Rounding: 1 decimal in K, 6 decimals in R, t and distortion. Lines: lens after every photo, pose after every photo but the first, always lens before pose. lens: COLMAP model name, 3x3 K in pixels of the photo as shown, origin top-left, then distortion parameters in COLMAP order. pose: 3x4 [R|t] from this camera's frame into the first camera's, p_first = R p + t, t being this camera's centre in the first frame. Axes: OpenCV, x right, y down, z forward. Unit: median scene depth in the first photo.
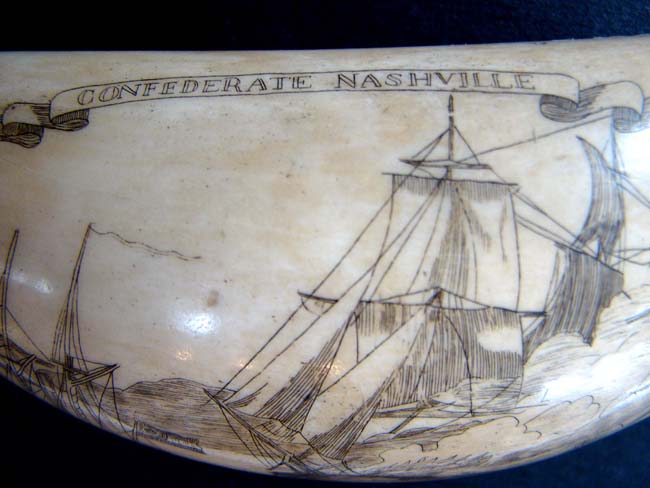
lens RADIAL K [[634.1, 0, 325.0], [0, 634.1, 244.0], [0, 0, 1]] dist [-0.290775, 0.074337]
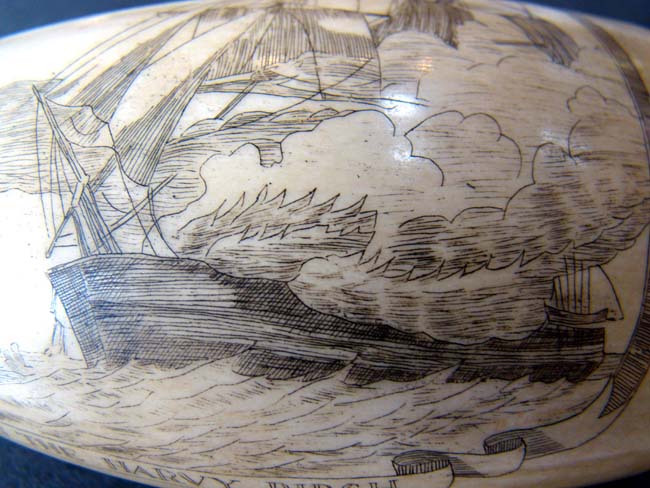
lens RADIAL K [[634.1, 0, 325.0], [0, 634.1, 244.0], [0, 0, 1]] dist [-0.290775, 0.074337]
pose [[0.998181, 0.011174, -0.059245, 0.298535], [-0.057325, 0.480277, -0.875242, 1.088410], [0.018674, 0.877046, 0.480043, 0.793609]]
